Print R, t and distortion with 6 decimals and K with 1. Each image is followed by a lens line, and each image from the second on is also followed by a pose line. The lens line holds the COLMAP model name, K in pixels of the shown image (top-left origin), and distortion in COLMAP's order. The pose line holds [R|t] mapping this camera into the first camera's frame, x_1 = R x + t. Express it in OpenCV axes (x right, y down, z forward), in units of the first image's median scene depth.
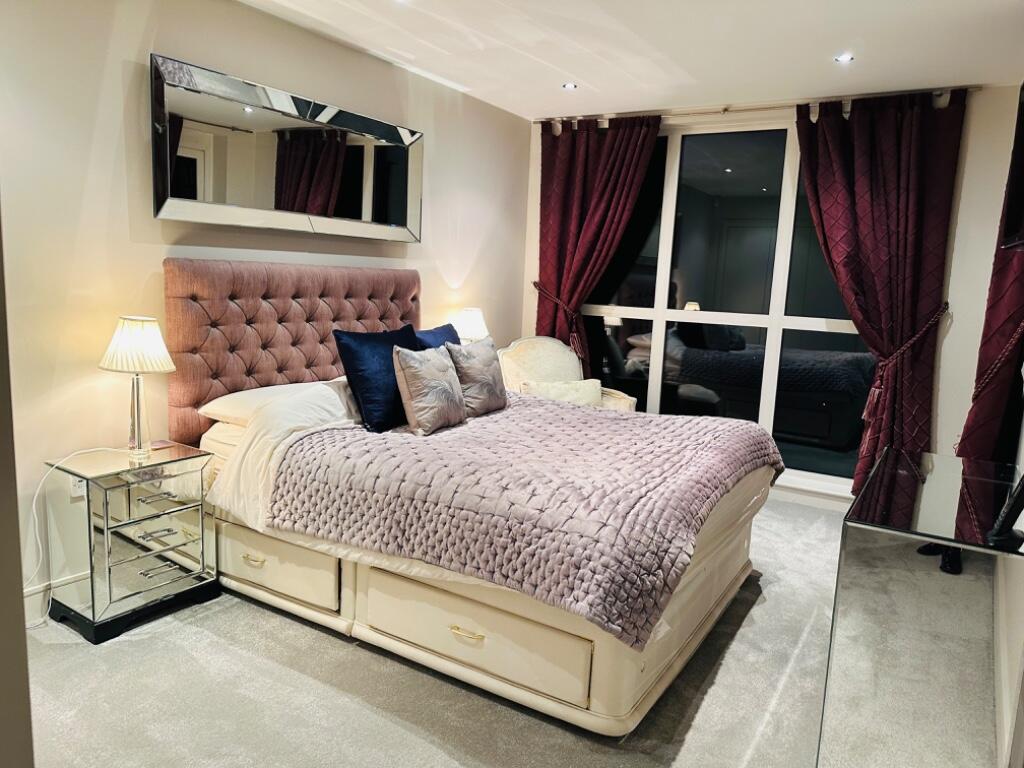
lens RADIAL K [[728.6, 0, 512.0], [0, 728.6, 384.0], [0, 0, 1]] dist [-0.032630, -0.002488]
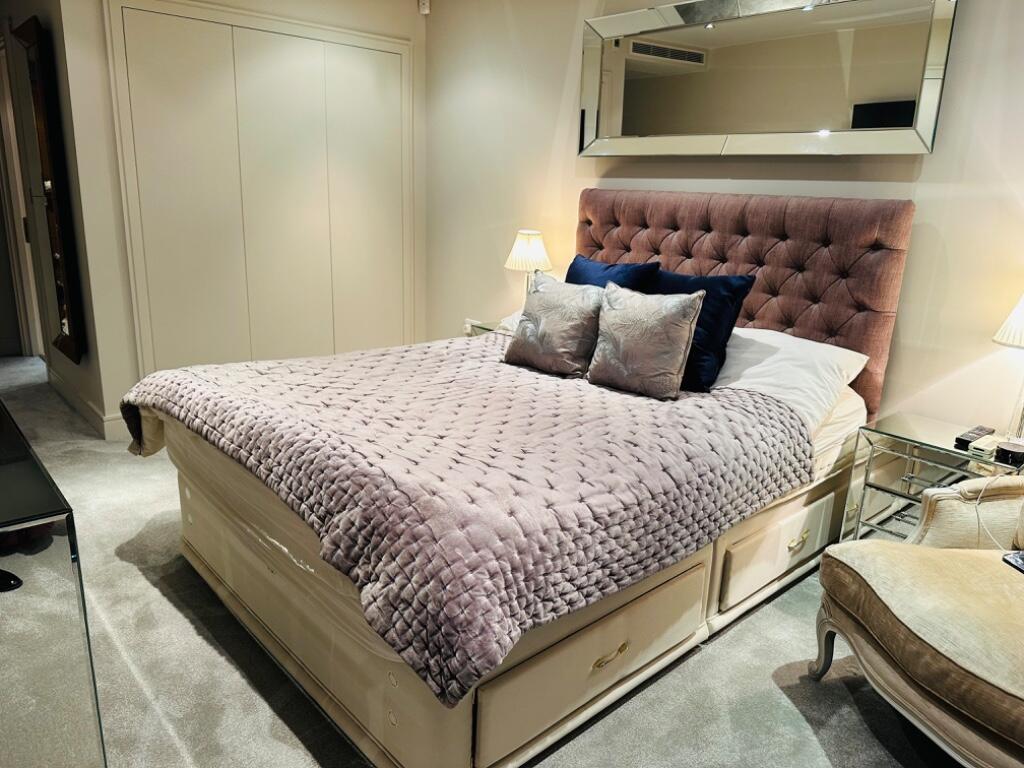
lens RADIAL K [[712.2, 0, 512.0], [0, 712.2, 384.0], [0, 0, 1]] dist [-0.001674, -0.000323]
pose [[-0.274830, 0.188893, -0.942755, 0.684147], [-0.197766, 0.948441, 0.247685, -0.117345], [0.940934, 0.254516, -0.223303, 1.085318]]
